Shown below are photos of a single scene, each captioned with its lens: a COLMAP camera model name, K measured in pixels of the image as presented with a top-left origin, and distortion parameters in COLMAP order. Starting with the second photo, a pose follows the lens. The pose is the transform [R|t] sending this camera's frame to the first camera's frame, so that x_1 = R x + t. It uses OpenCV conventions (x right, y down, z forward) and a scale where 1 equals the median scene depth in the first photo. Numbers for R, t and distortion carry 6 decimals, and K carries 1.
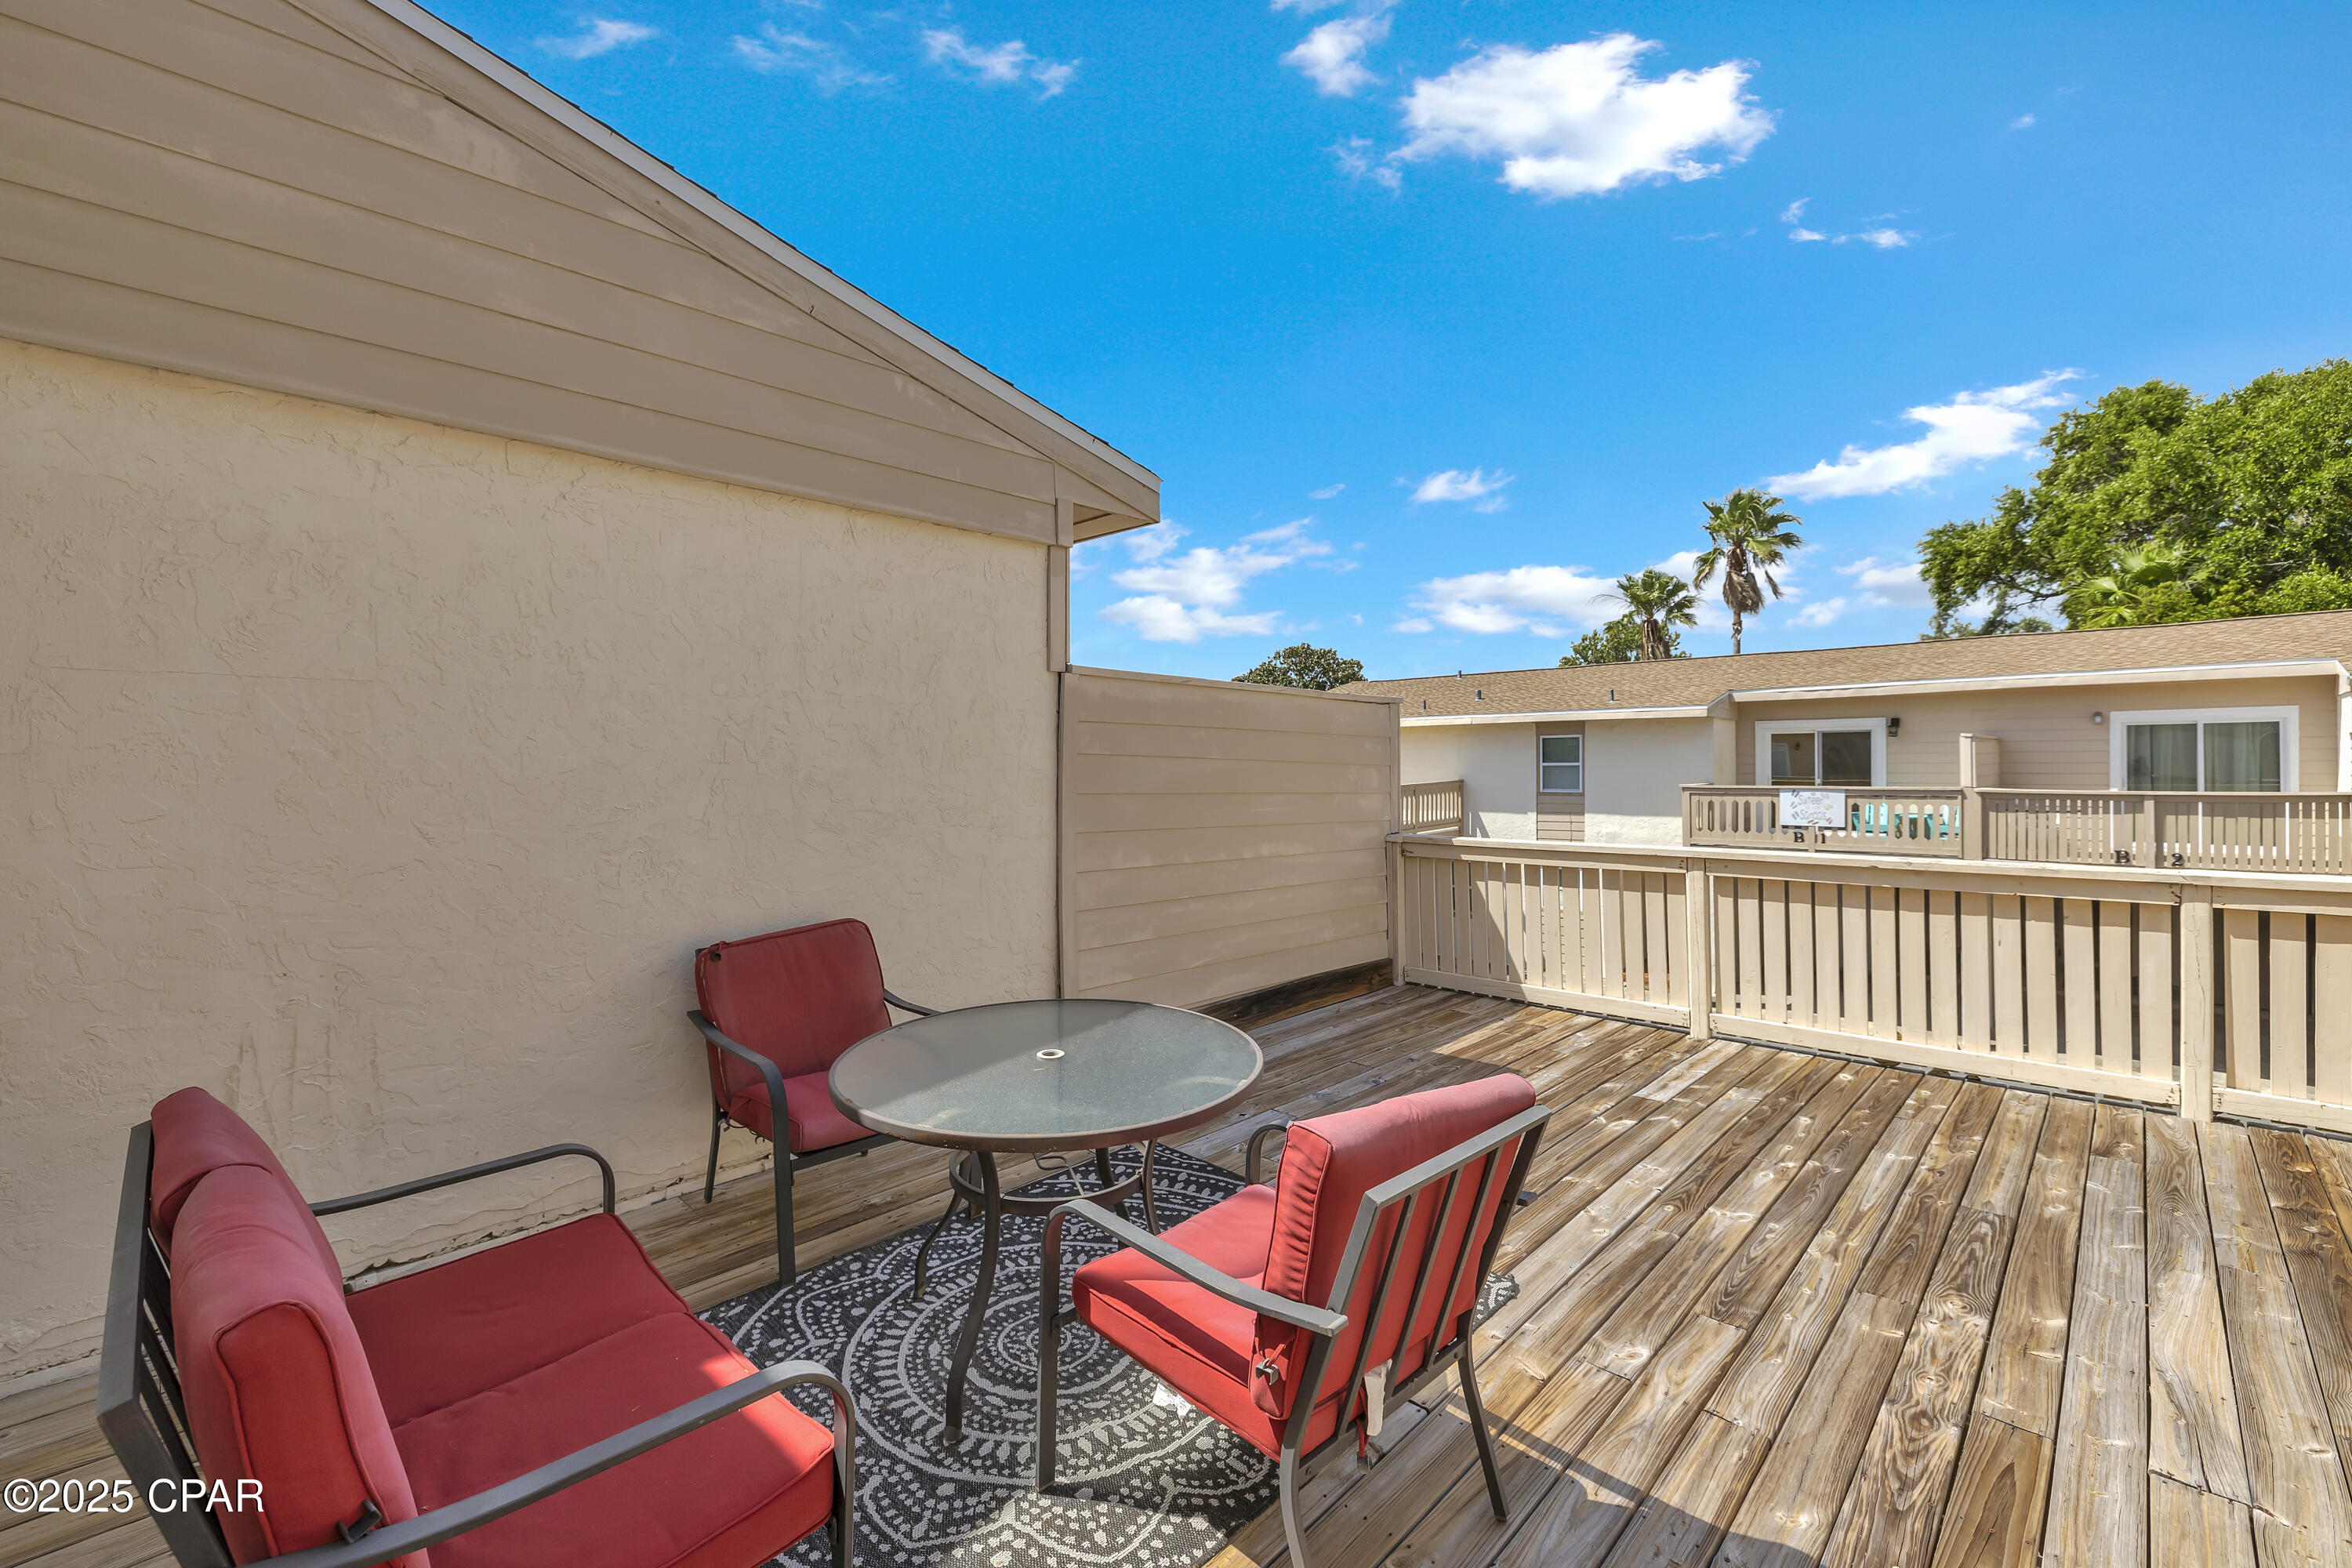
lens RADIAL K [[990.0, 0, 1174.2], [0, 990.0, 771.5], [0, 0, 1]] dist [0.000023, -0.000039]
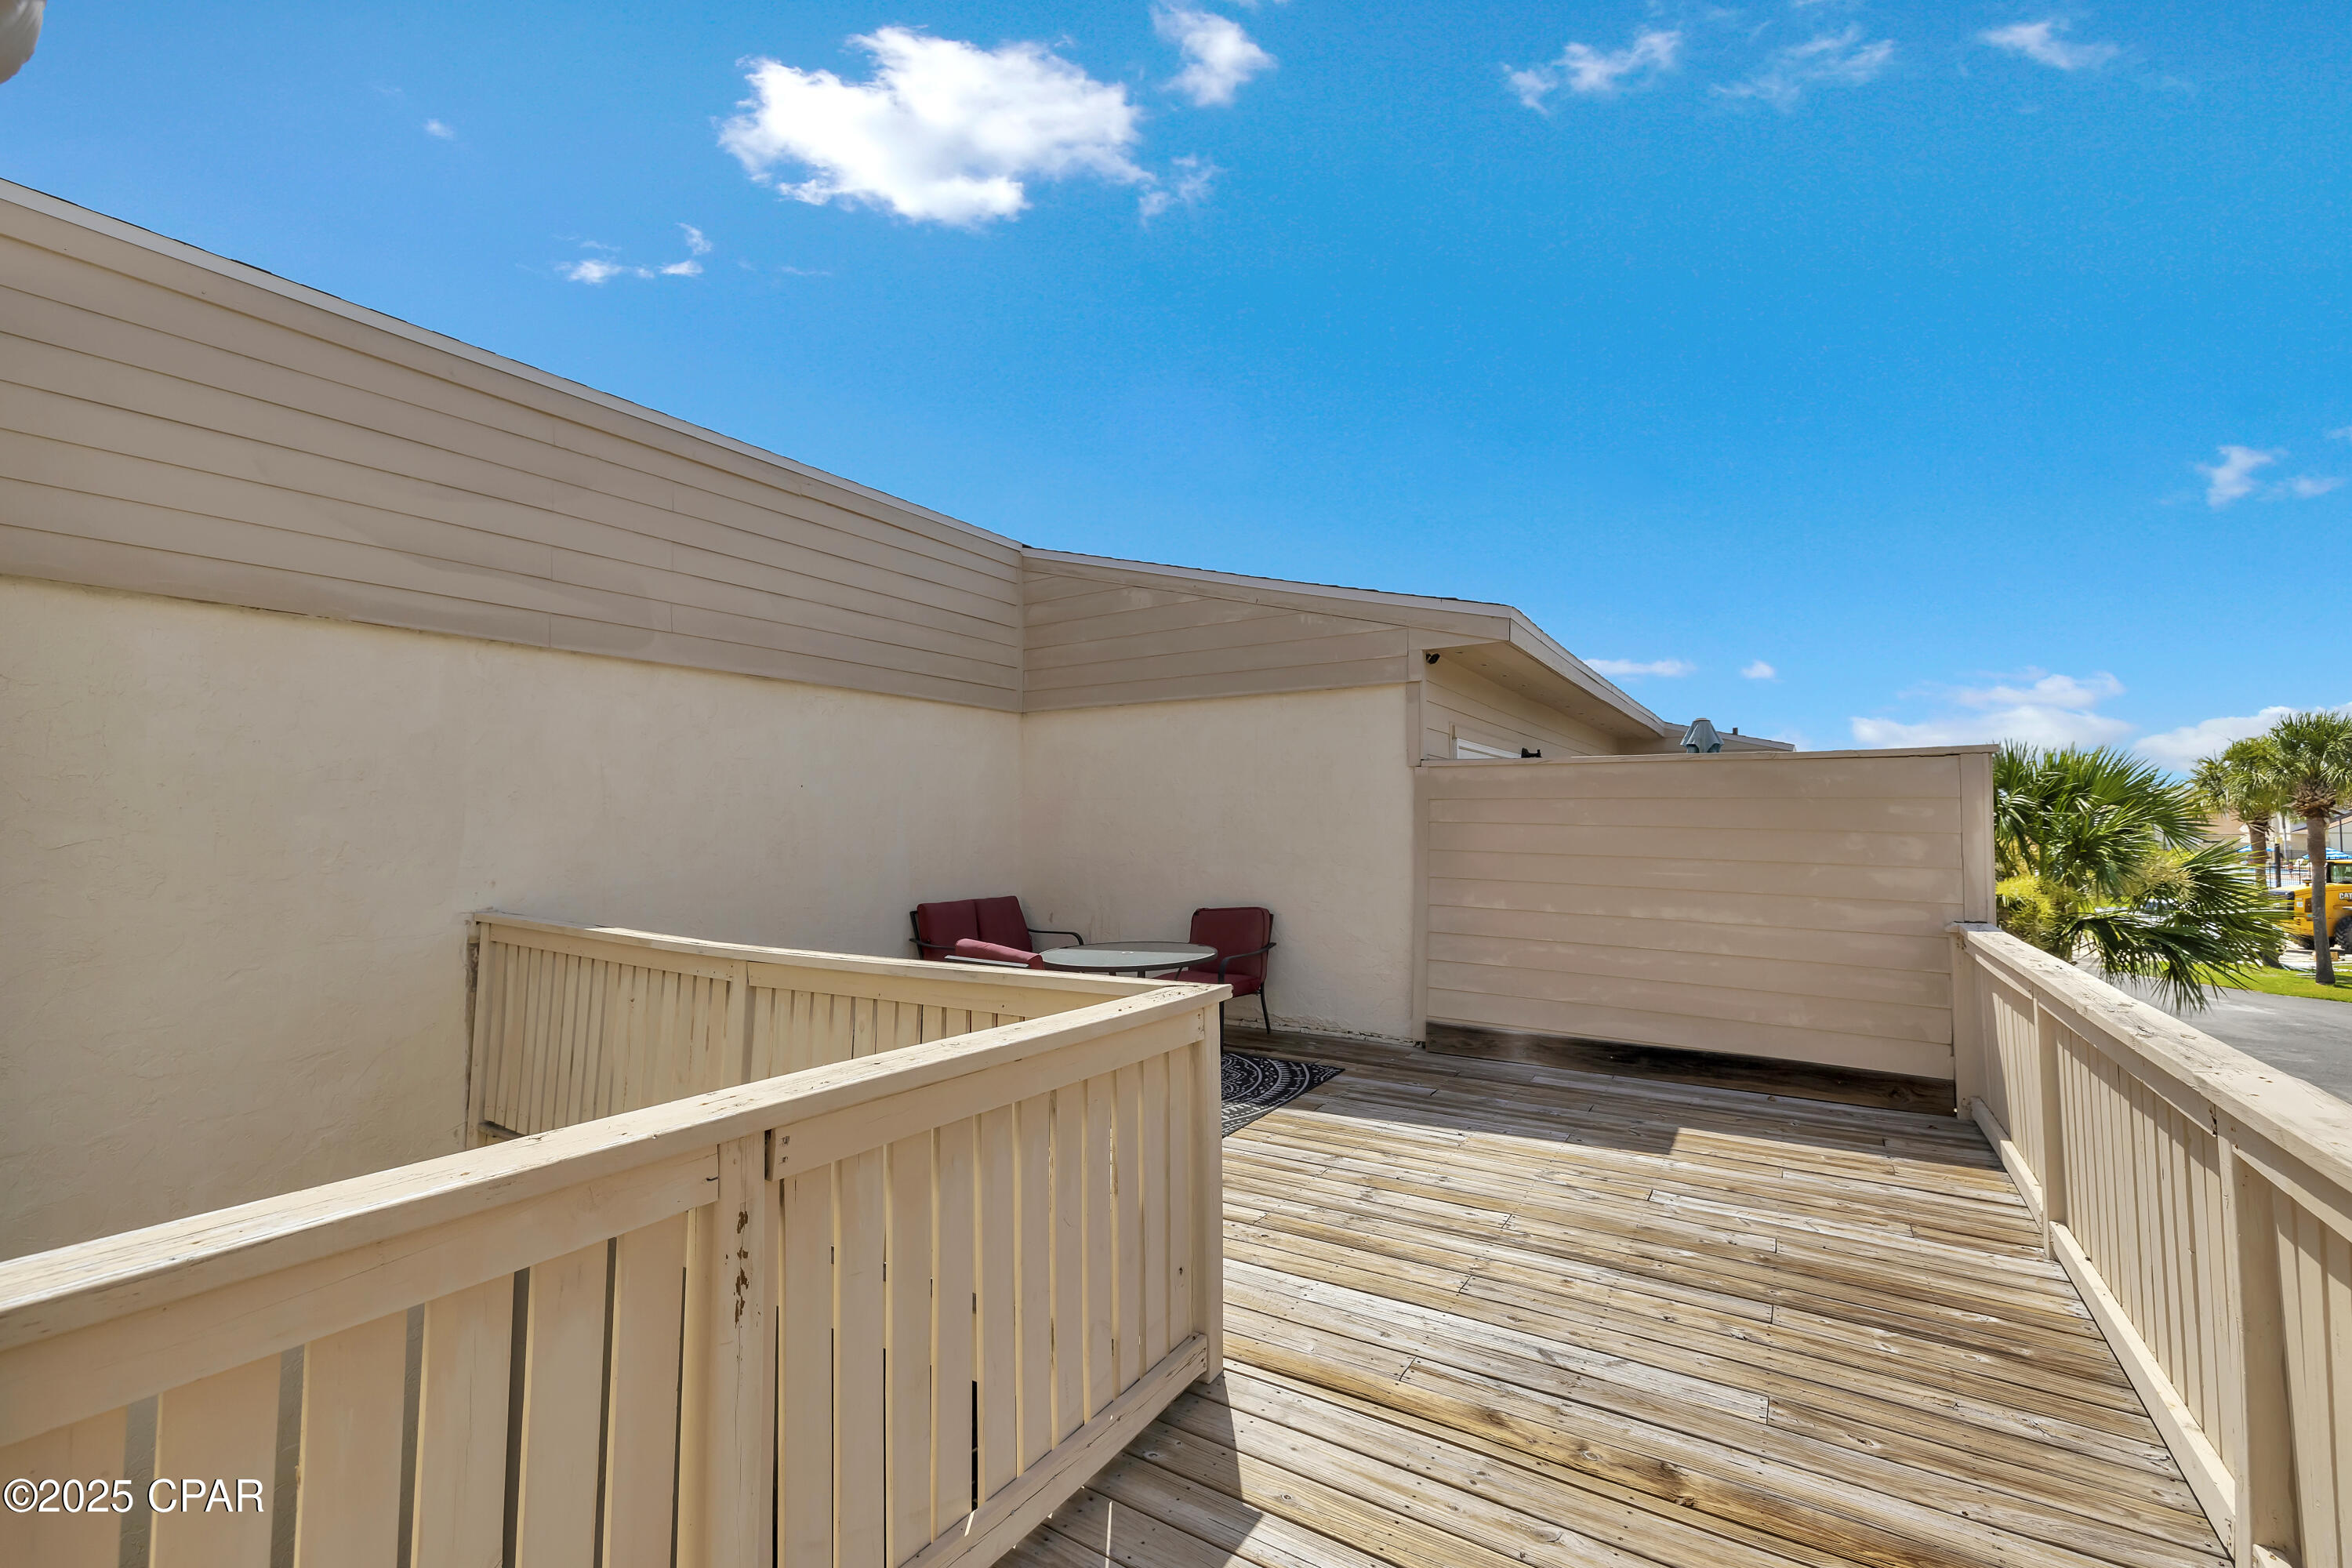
lens RADIAL K [[990.0, 0, 1174.2], [0, 990.0, 771.5], [0, 0, 1]] dist [0.000023, -0.000039]
pose [[0.204312, -0.047610, -0.977747, 0.872784], [-0.006486, 0.998729, -0.049987, -0.011094], [0.978884, 0.016555, 0.203744, 0.244201]]
